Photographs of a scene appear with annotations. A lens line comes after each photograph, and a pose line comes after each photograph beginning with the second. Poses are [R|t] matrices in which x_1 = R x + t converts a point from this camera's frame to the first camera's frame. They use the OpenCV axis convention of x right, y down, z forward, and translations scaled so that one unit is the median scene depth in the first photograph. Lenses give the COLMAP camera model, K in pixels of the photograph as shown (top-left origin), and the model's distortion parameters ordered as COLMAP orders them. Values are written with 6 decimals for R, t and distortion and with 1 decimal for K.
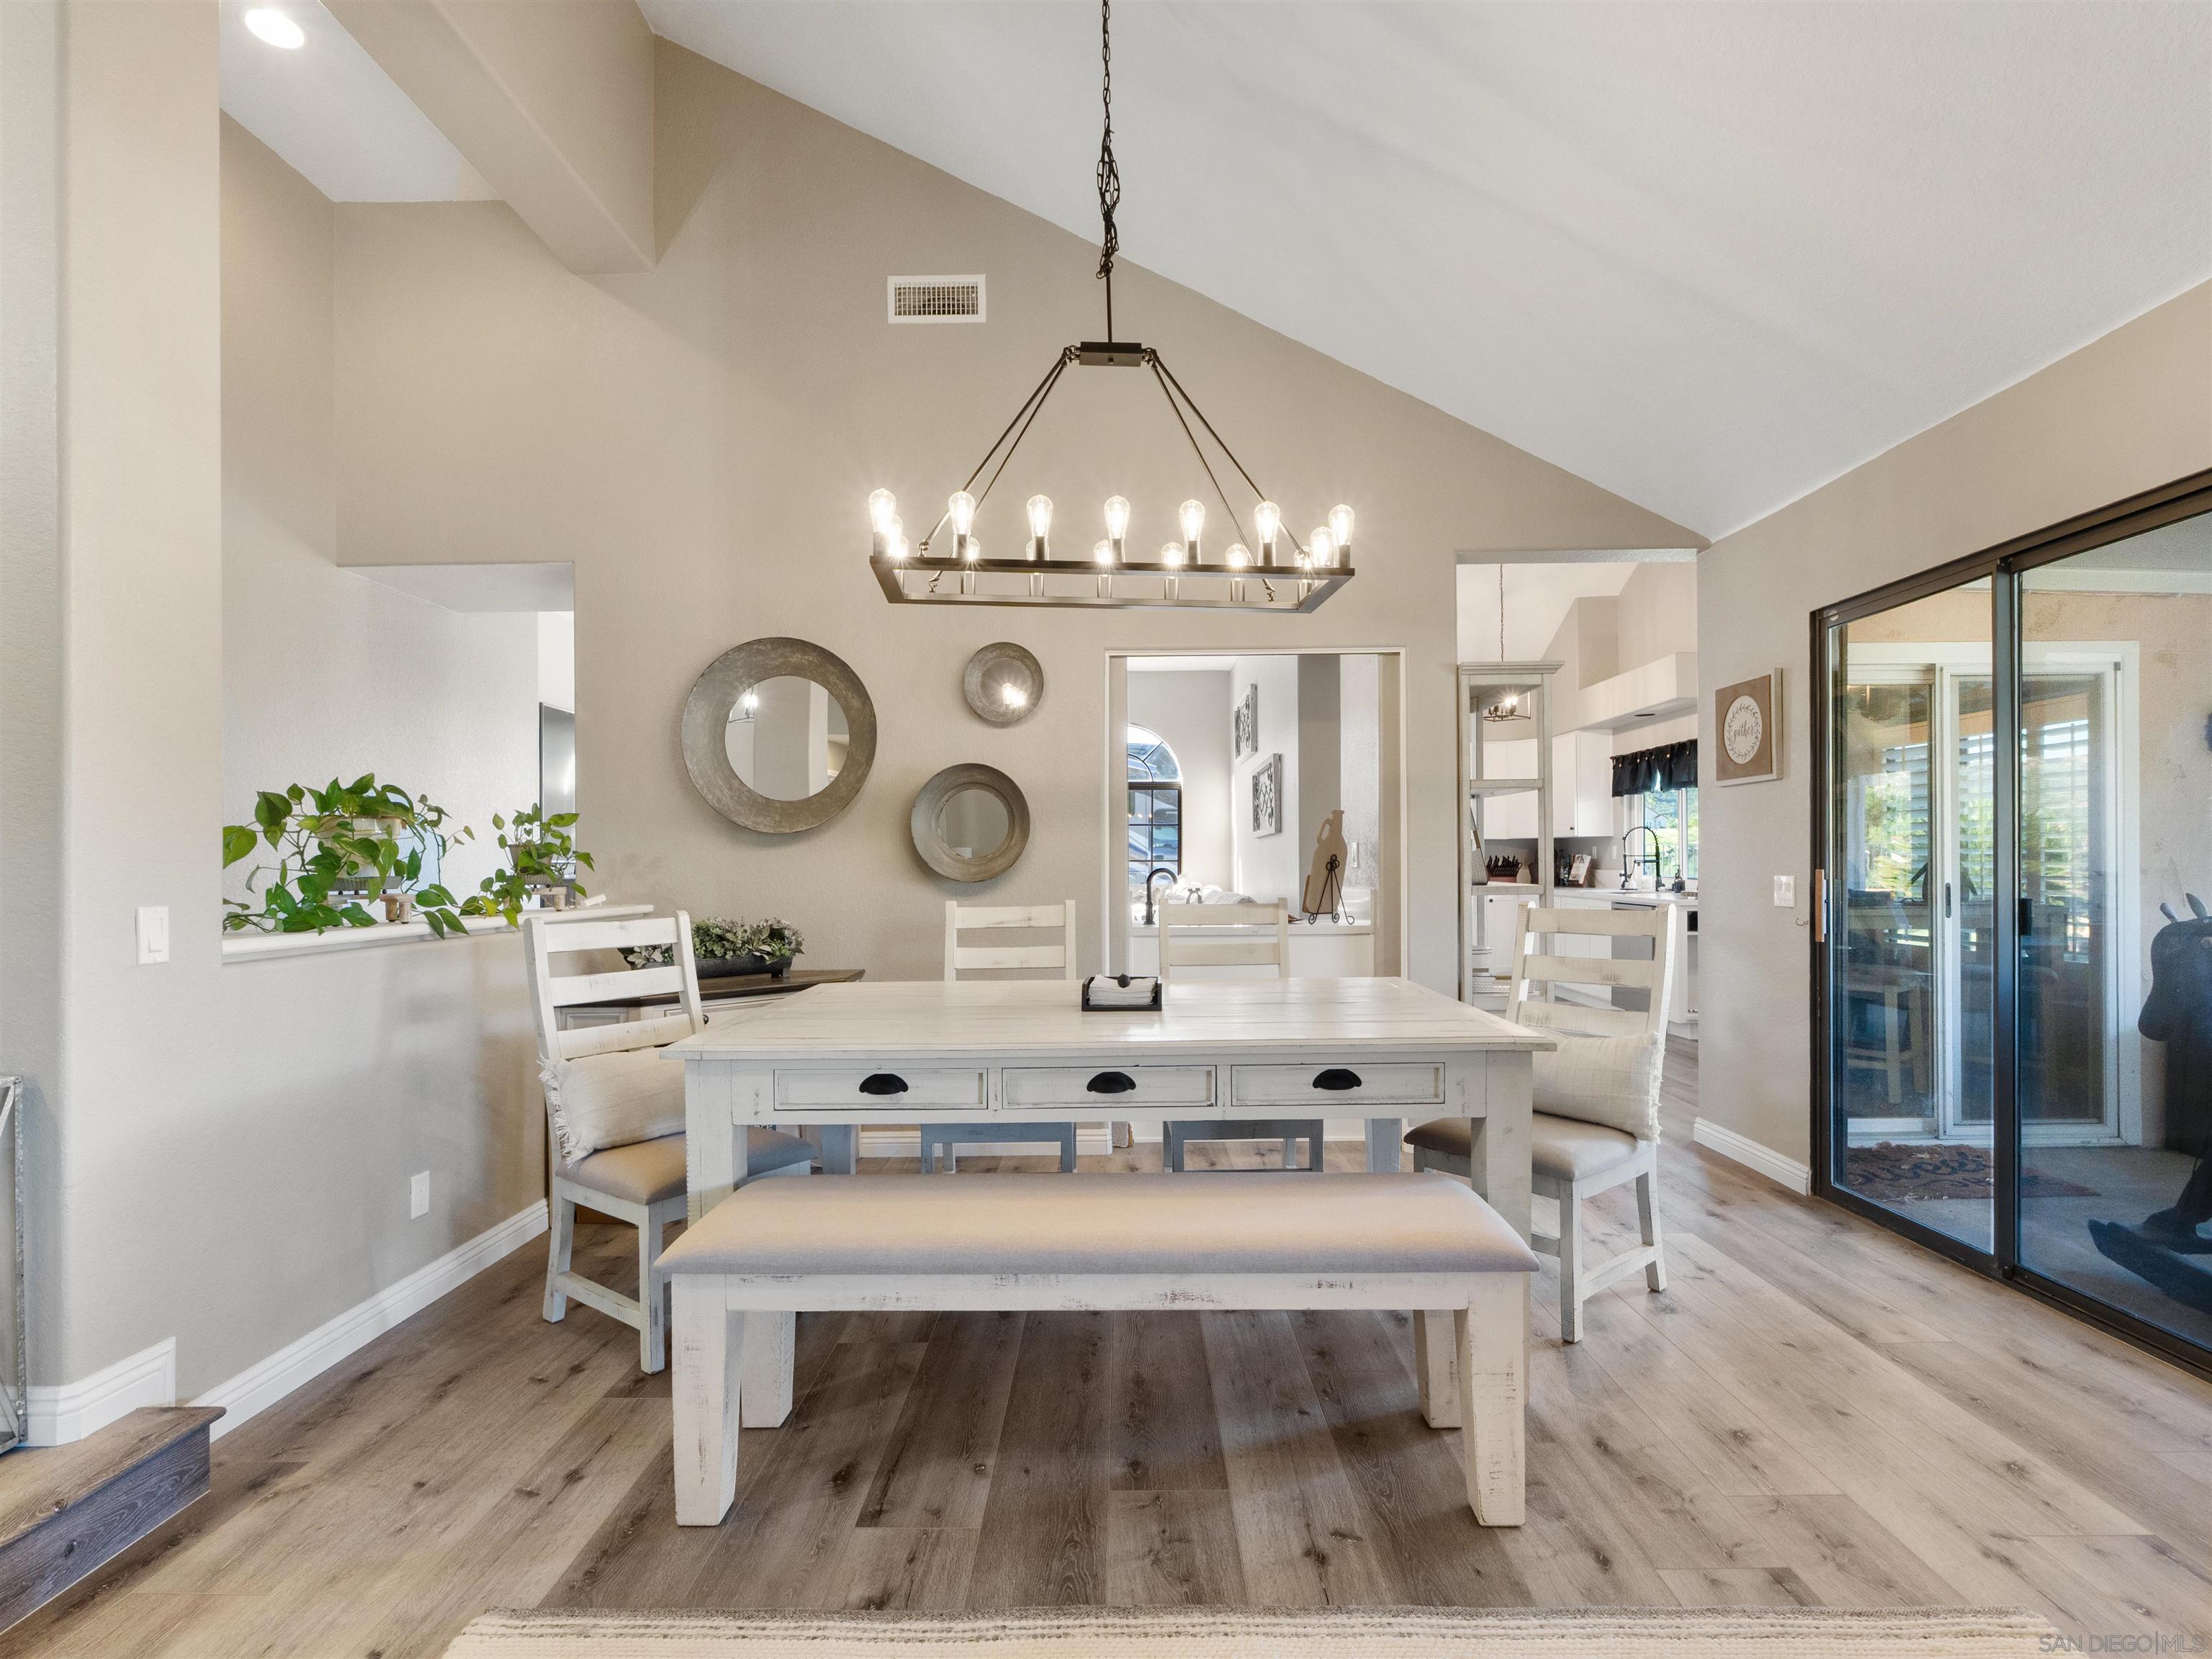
lens RADIAL K [[1058.3, 0, 1114.6], [0, 1058.3, 862.9], [0, 0, 1]] dist [-0.005171, -0.000746]
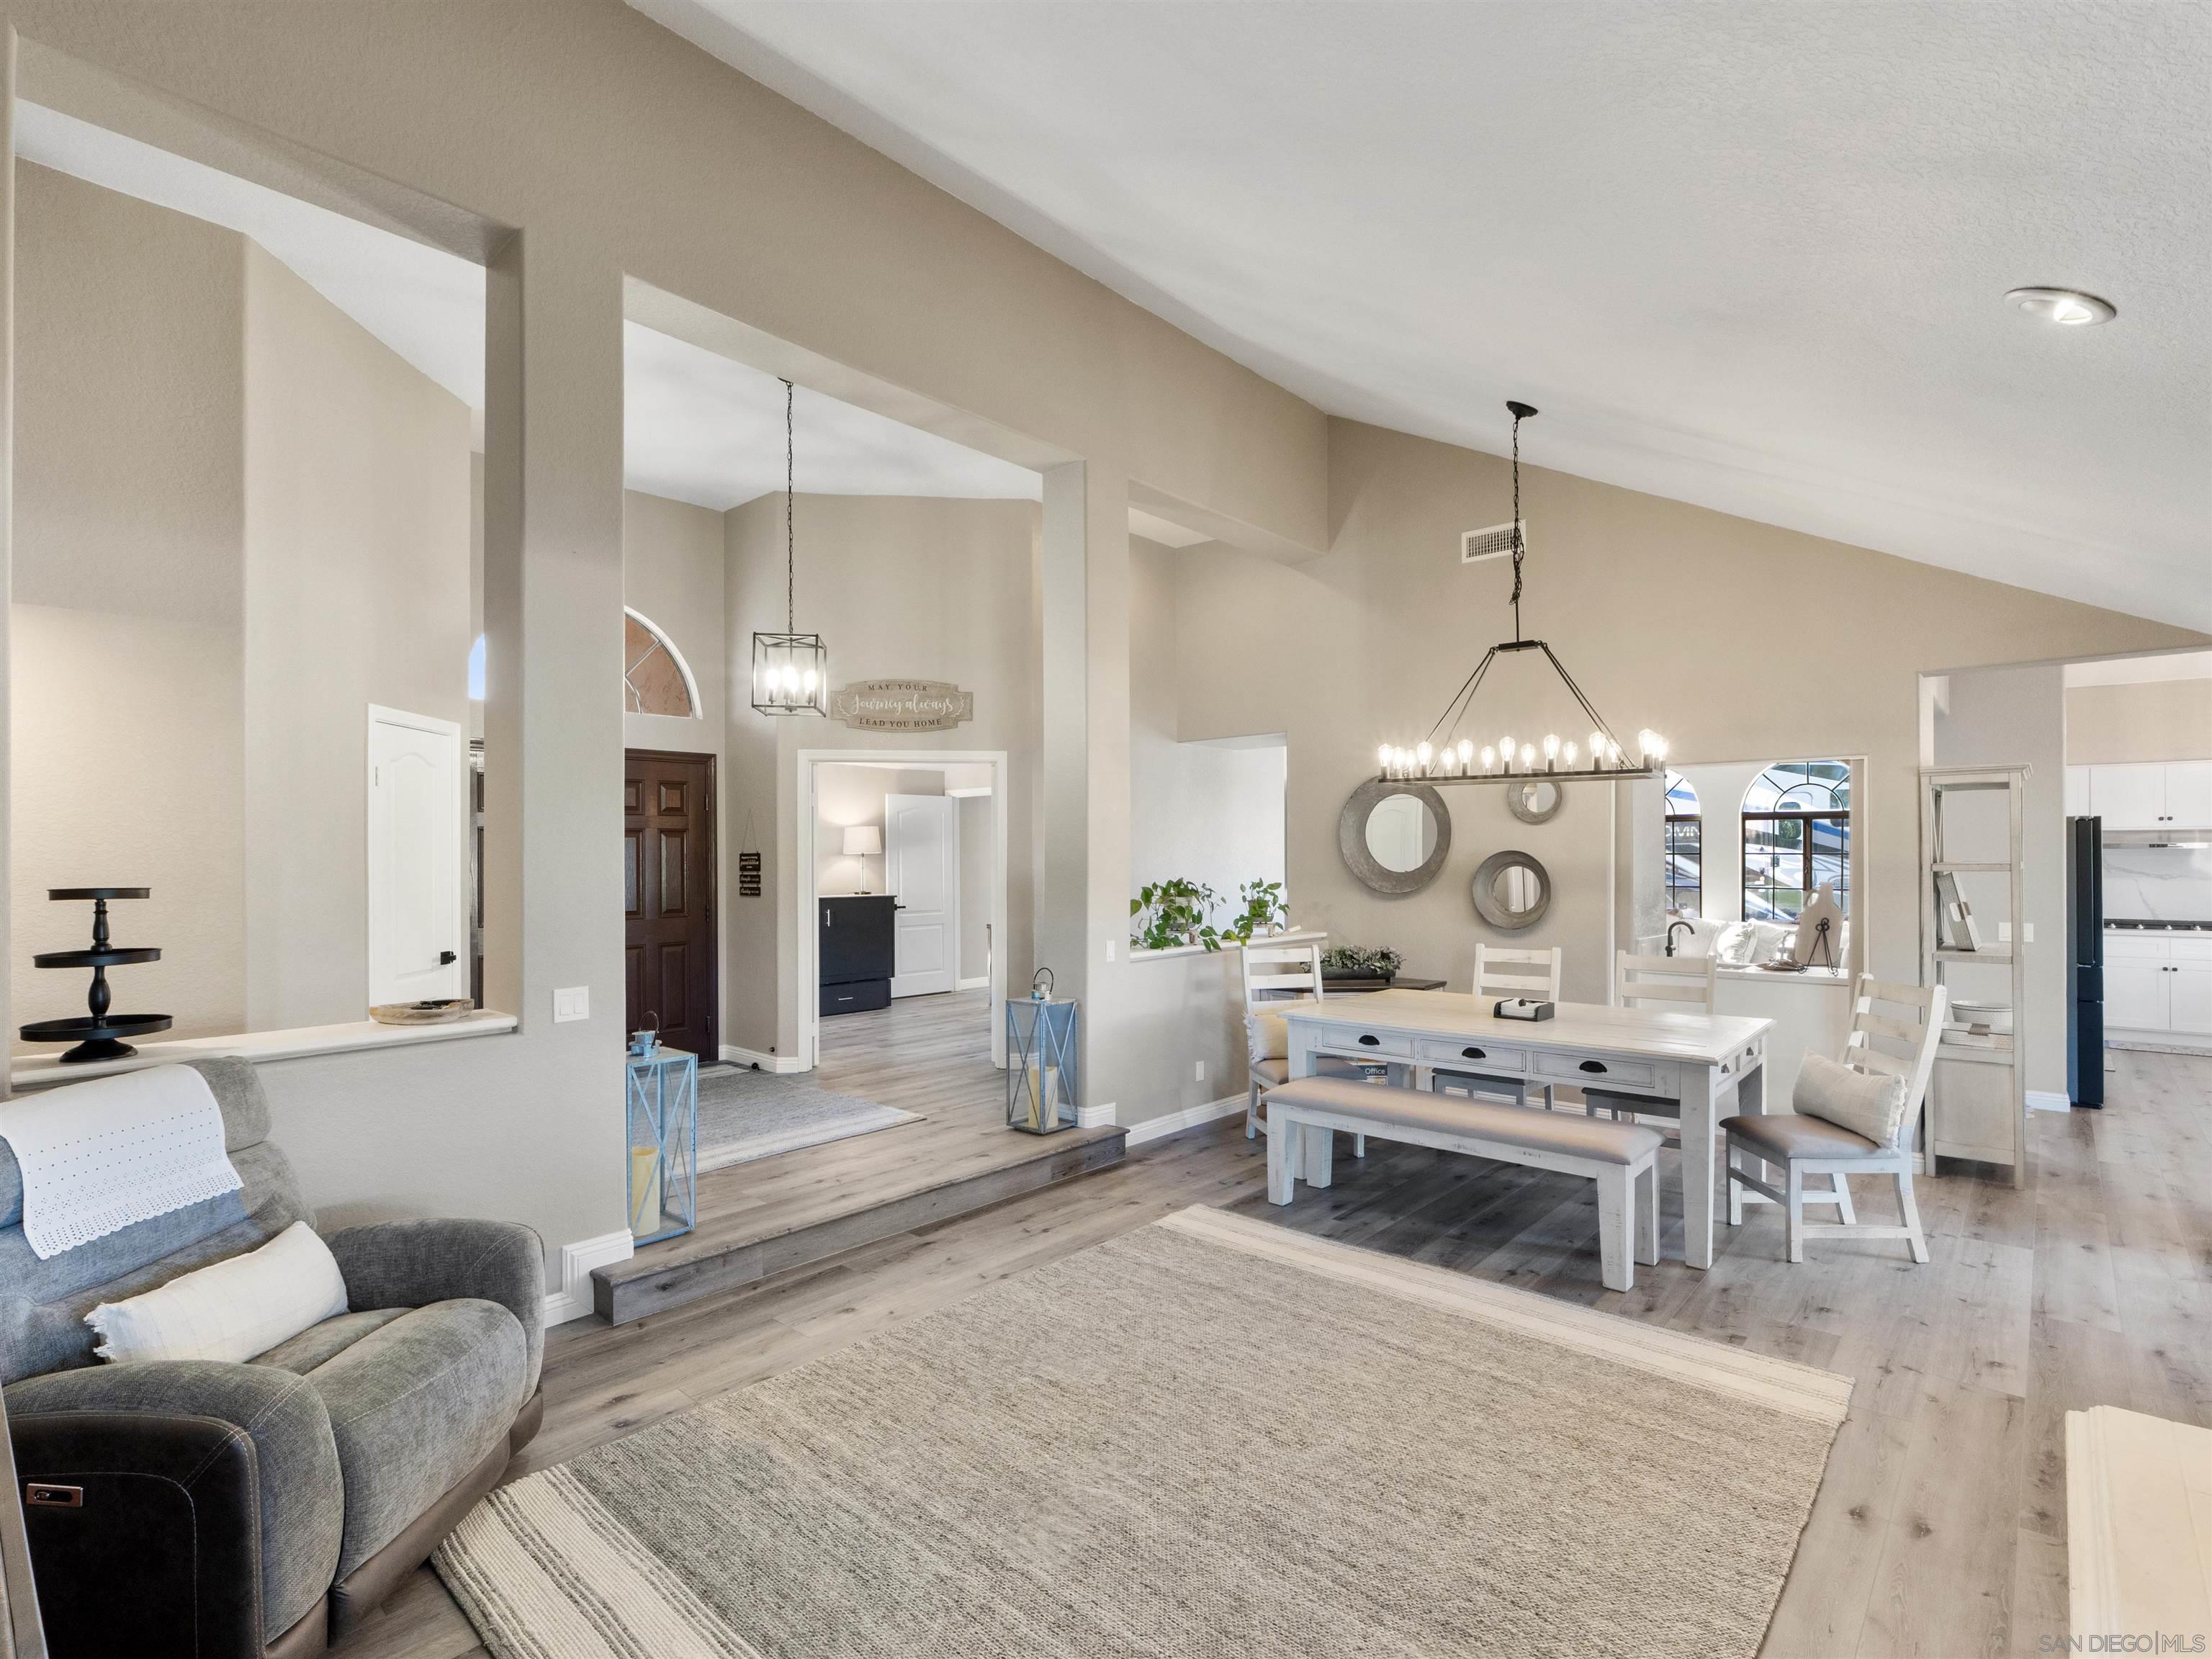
lens RADIAL K [[1058.3, 0, 1114.6], [0, 1058.3, 862.9], [0, 0, 1]] dist [-0.005171, -0.000746]
pose [[0.754040, 0.008834, -0.656769, 0.643734], [-0.002748, 0.999943, 0.010295, -0.136556], [0.656823, -0.005959, 0.754022, -0.763217]]
